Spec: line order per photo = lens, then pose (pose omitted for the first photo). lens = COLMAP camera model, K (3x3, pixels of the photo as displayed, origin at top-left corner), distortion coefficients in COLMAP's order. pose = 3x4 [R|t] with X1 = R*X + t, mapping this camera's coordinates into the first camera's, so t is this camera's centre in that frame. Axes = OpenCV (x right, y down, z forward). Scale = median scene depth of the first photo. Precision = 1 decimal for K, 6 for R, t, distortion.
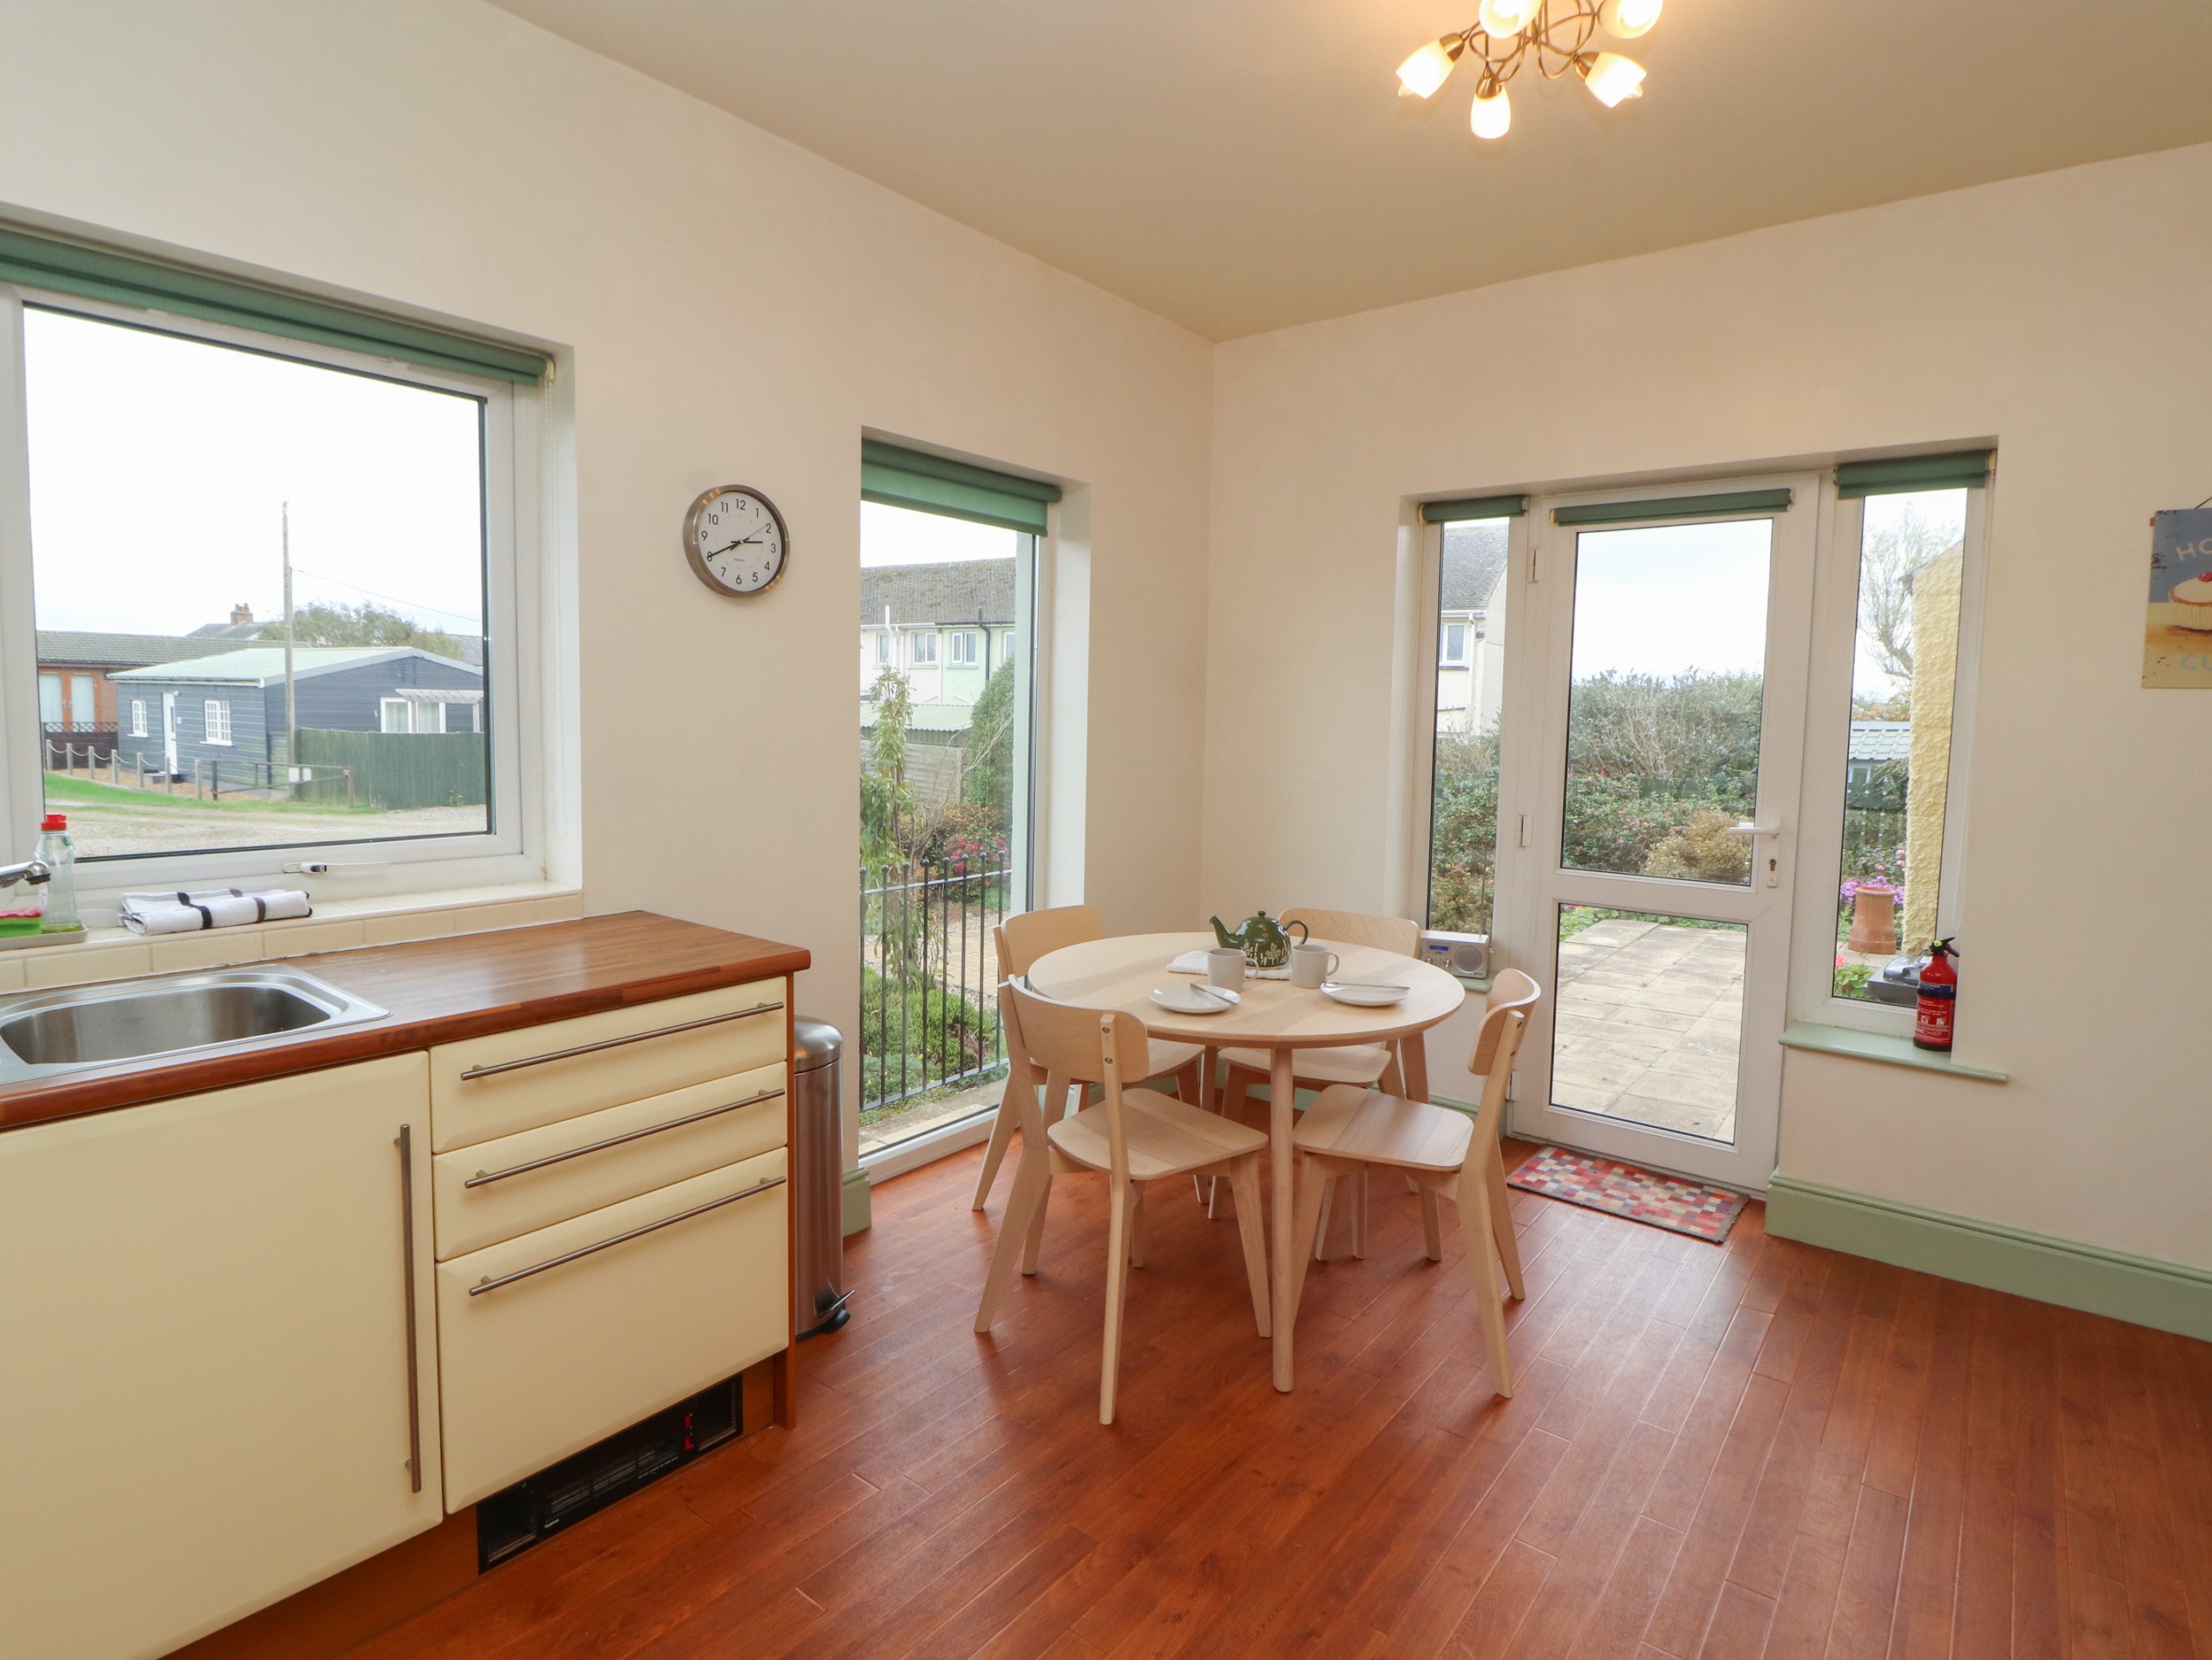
lens RADIAL K [[1132.8, 0, 1107.4], [0, 1132.8, 787.6], [0, 0, 1]] dist [0.009918, -0.018073]
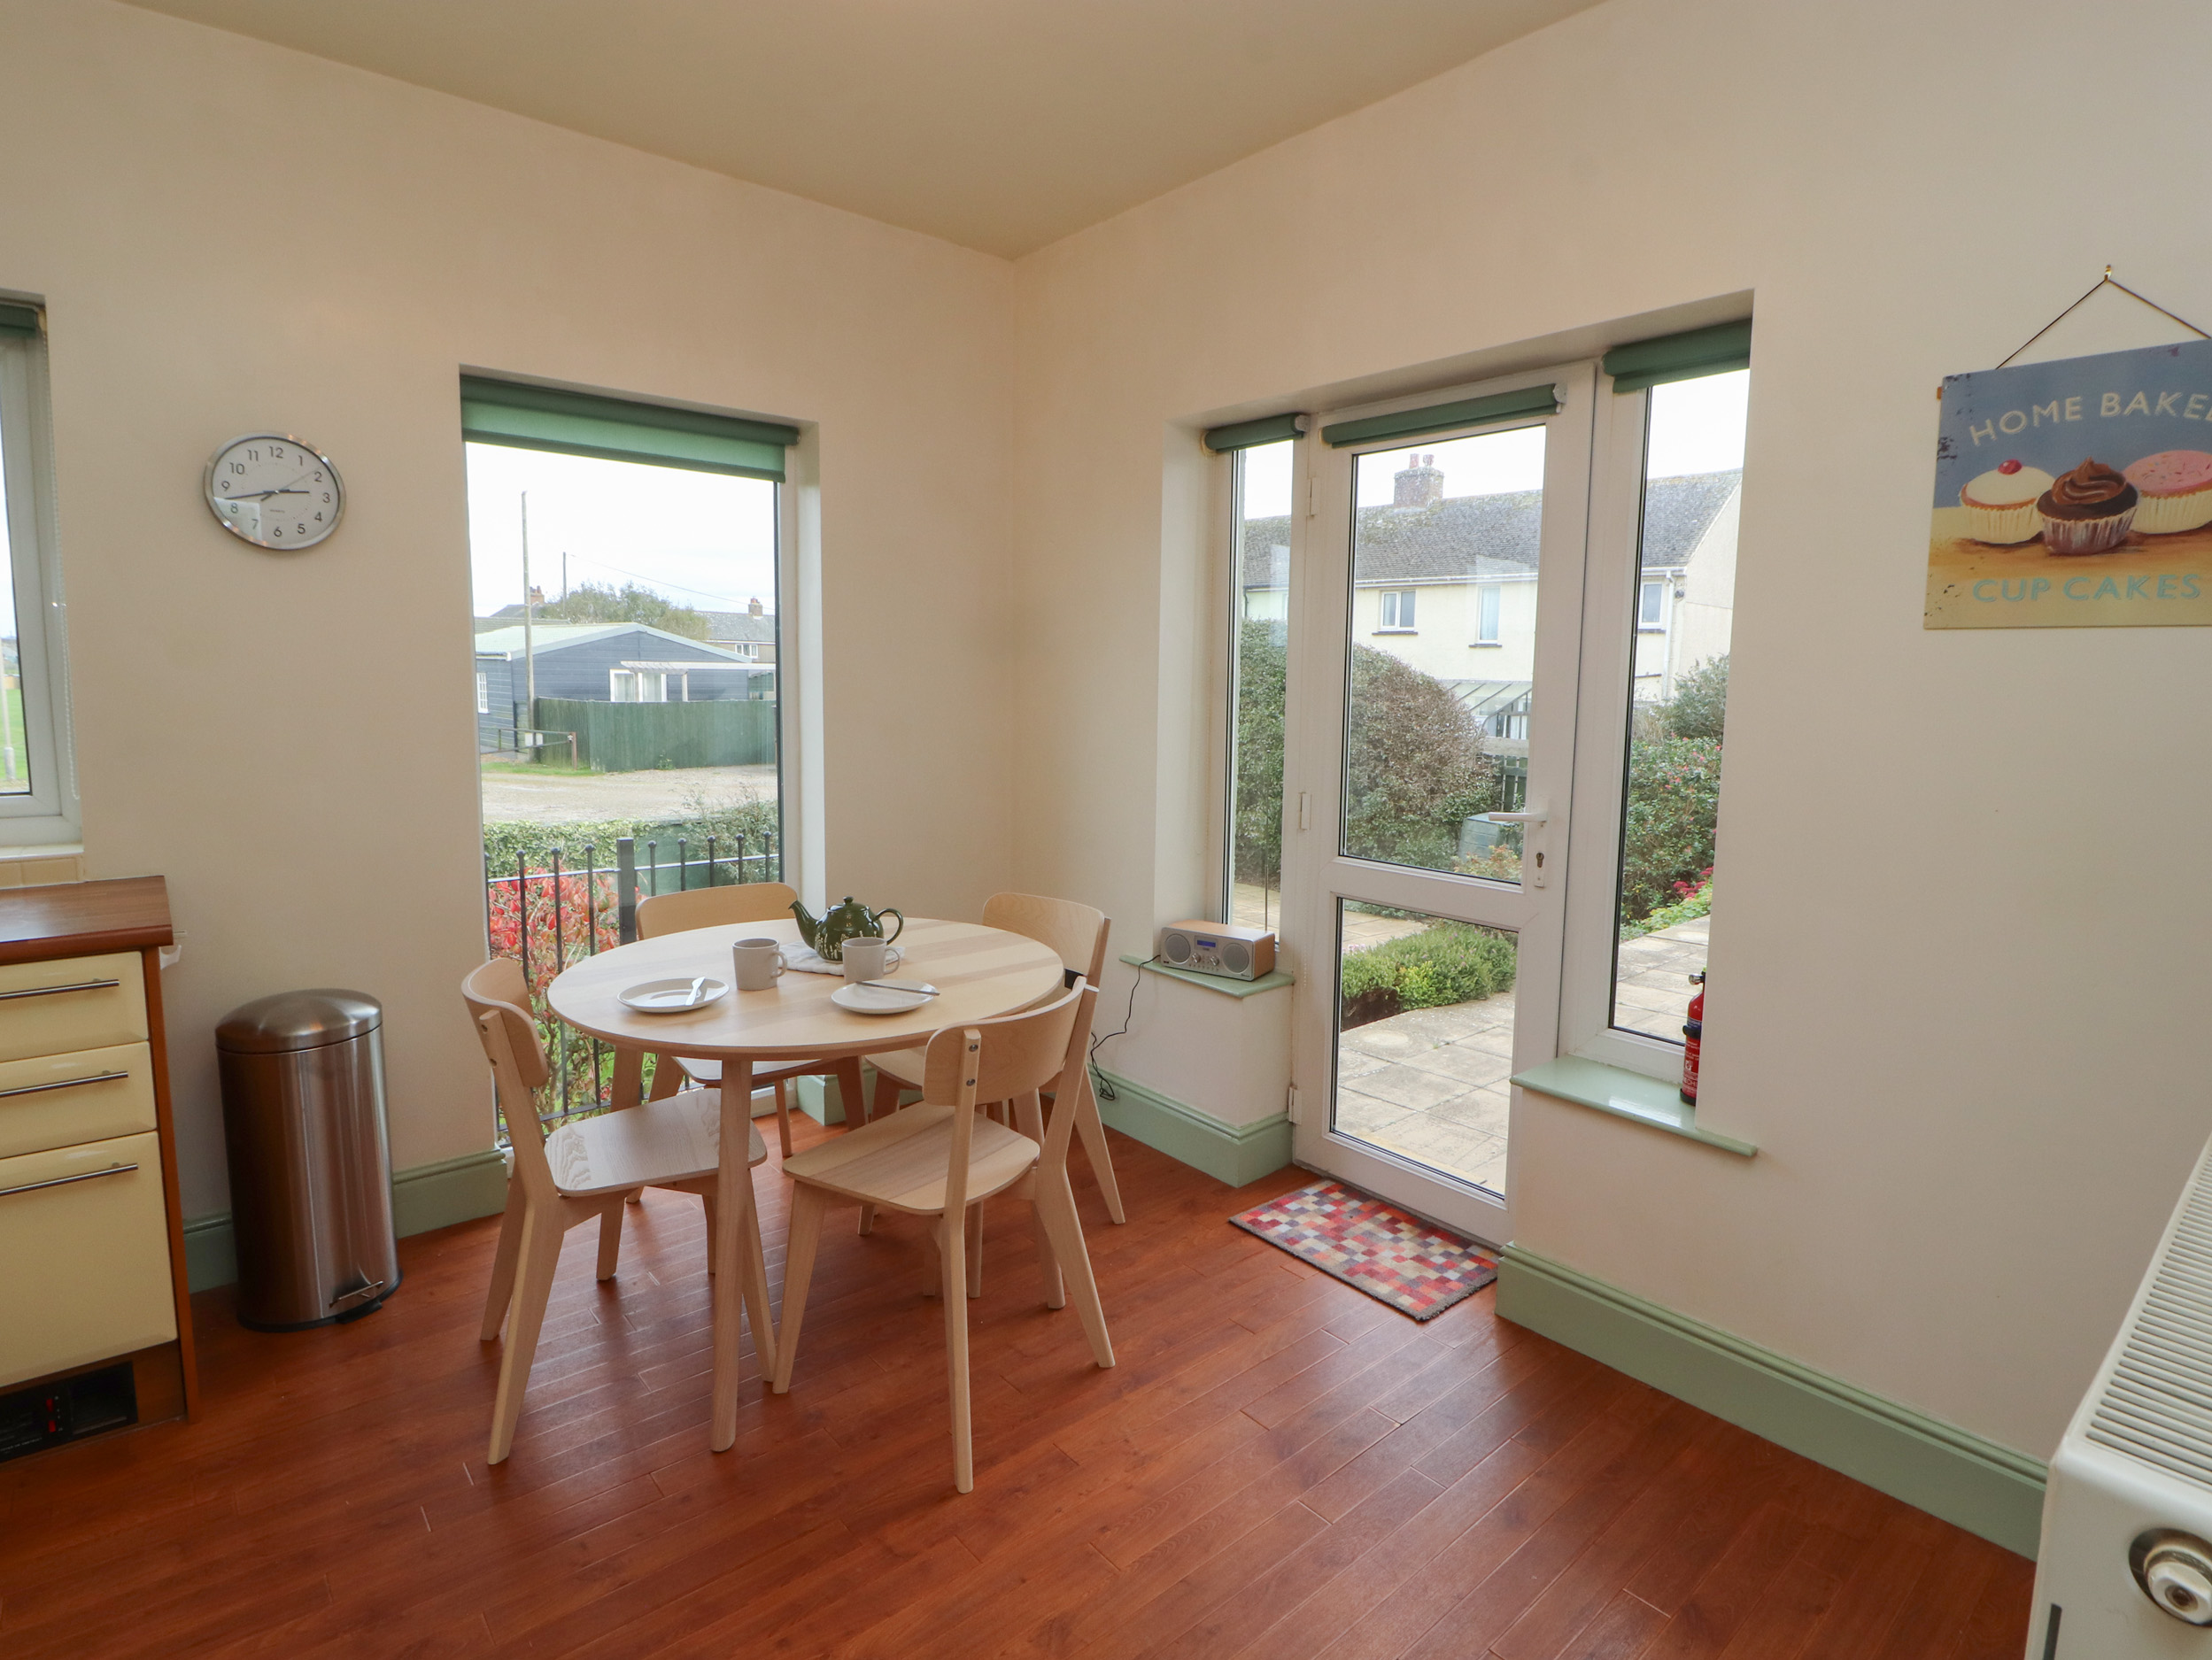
lens RADIAL K [[1132.8, 0, 1107.4], [0, 1132.8, 787.6], [0, 0, 1]] dist [0.009918, -0.018073]
pose [[0.982283, 0.014889, -0.186812, 0.421342], [-0.009943, 0.999575, 0.027387, -0.001597], [0.187141, -0.025044, 0.982014, 0.150700]]
